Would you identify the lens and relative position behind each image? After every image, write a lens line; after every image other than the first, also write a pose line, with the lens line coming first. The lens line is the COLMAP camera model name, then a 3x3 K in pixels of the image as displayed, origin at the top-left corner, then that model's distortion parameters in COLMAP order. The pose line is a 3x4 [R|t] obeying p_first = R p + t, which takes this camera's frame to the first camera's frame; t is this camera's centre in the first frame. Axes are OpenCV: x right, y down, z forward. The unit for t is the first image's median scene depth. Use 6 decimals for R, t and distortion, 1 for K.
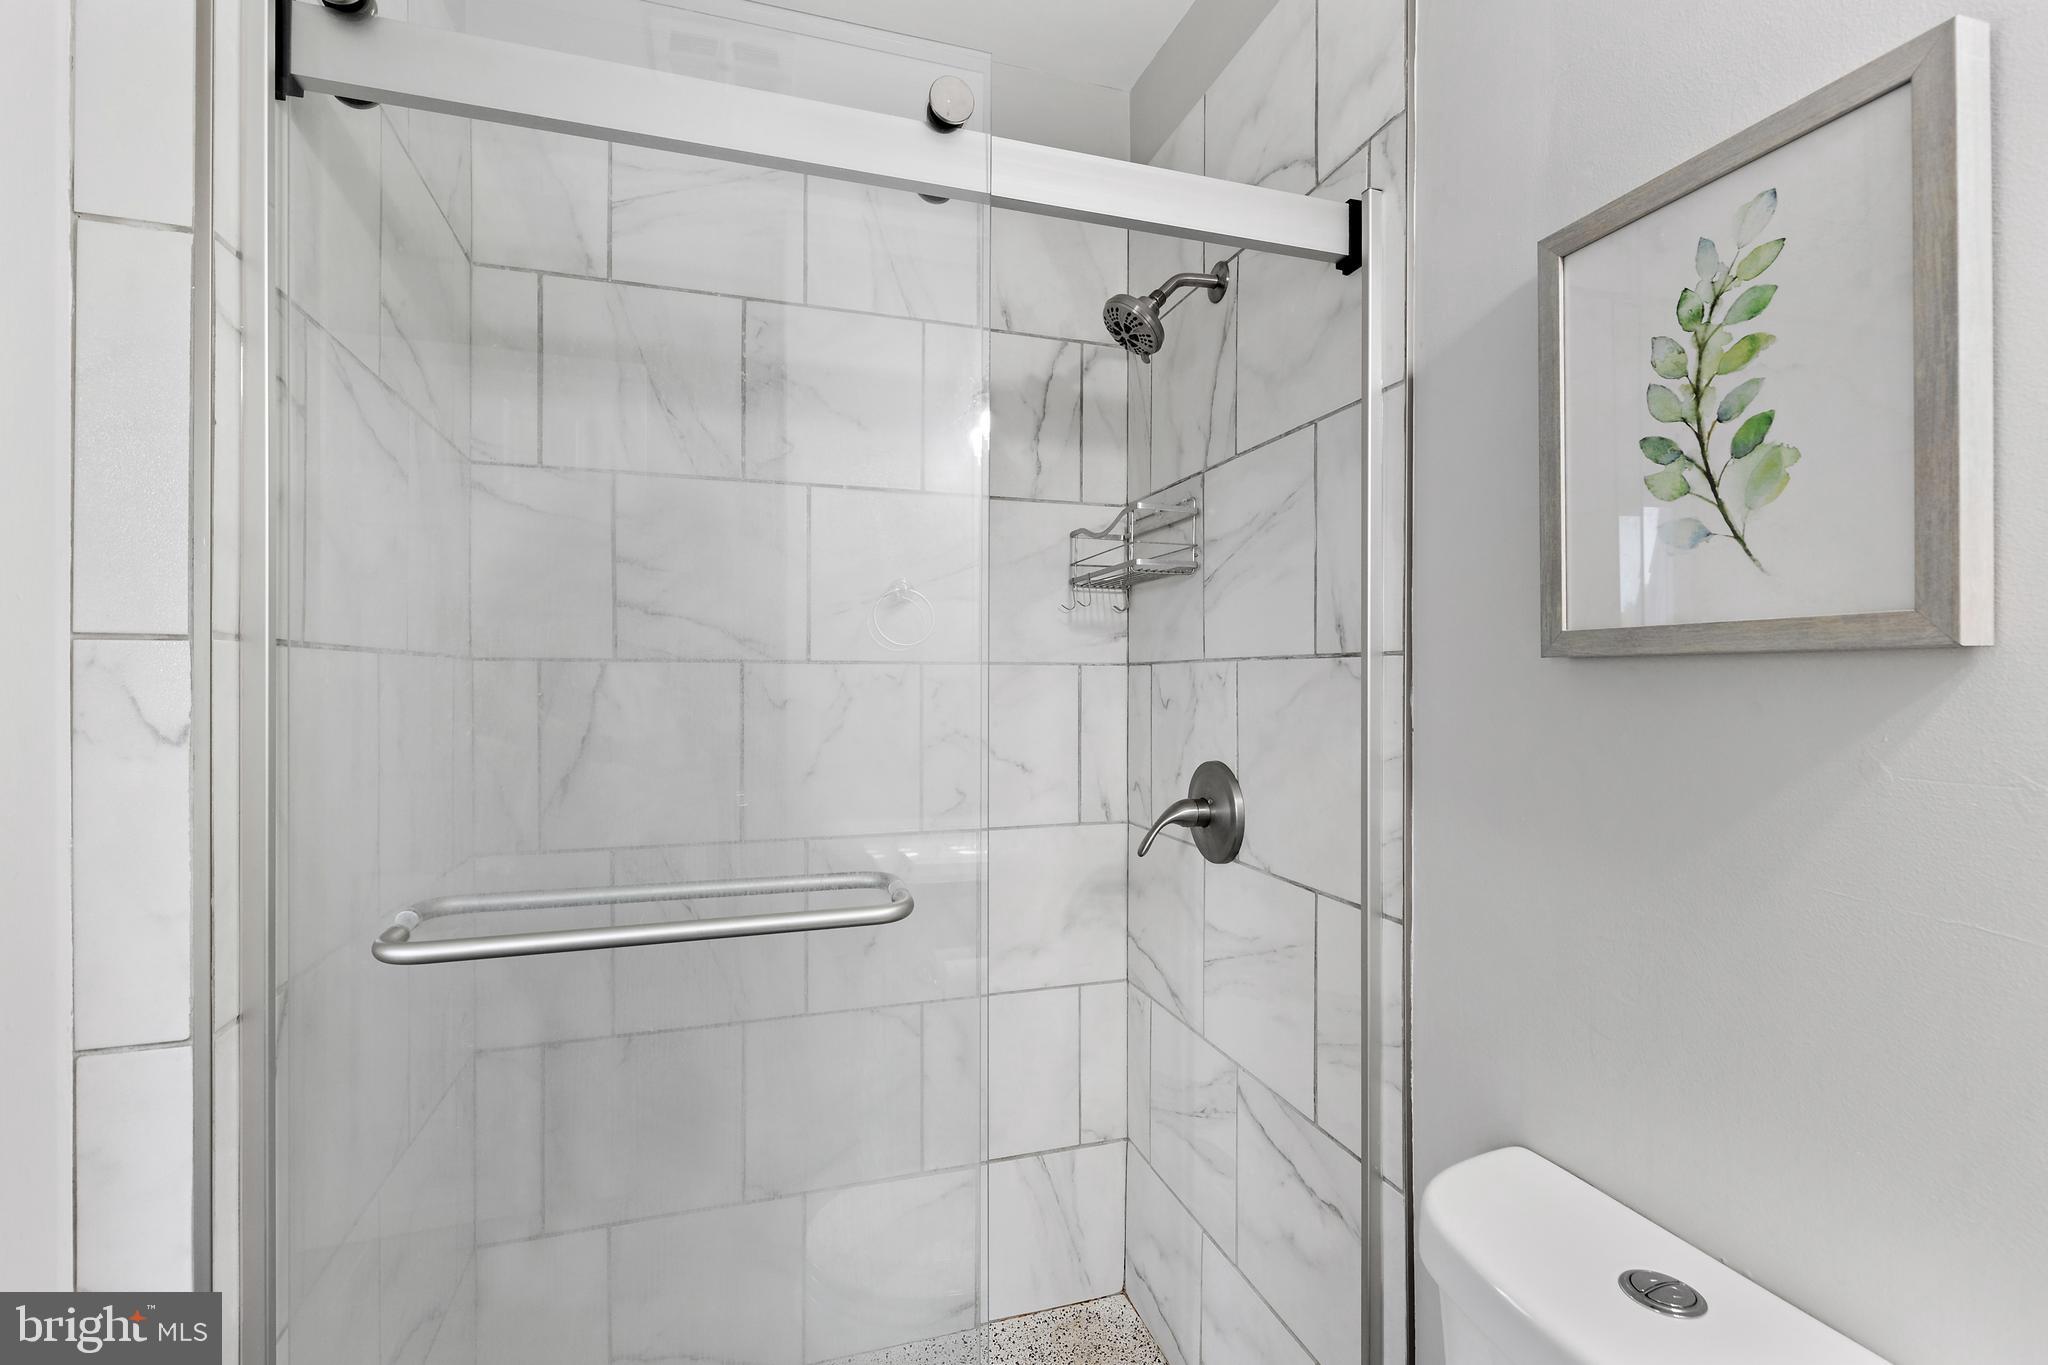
lens RADIAL K [[926.6, 0, 1037.2], [0, 926.6, 681.3], [0, 0, 1]] dist [0.005520, -0.001309]
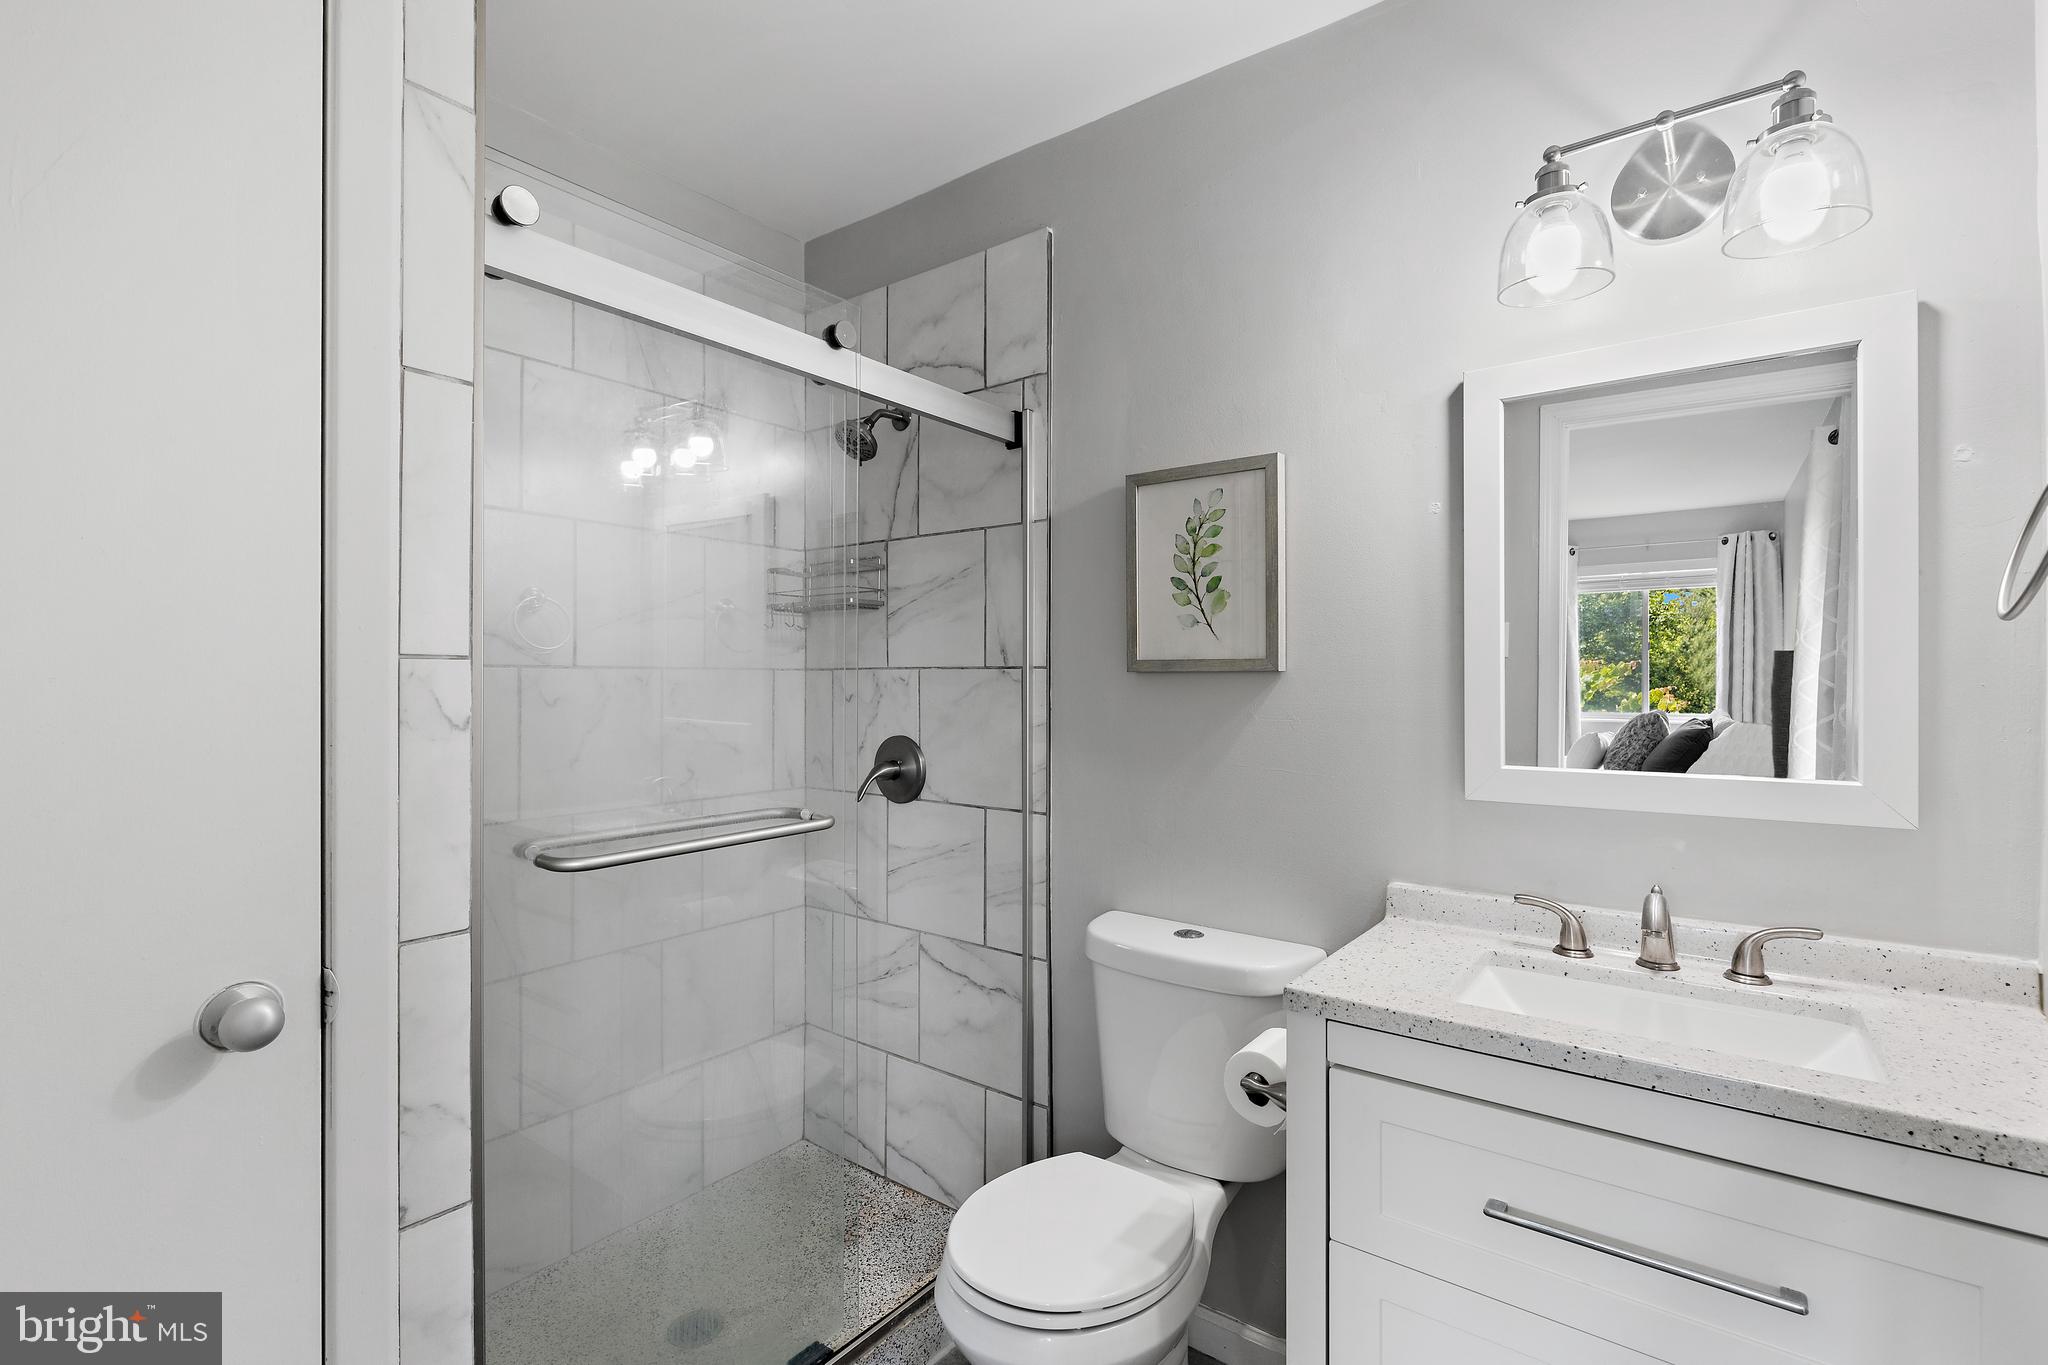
lens RADIAL K [[926.6, 0, 1033.8], [0, 926.6, 679.0], [0, 0, 1]] dist [0.005520, -0.001309]
pose [[0.817211, -0.000949, 0.576338, -0.670747], [0.000794, 1.000000, 0.000521, -0.008403], [-0.576338, 0.000032, 0.817211, -0.476000]]
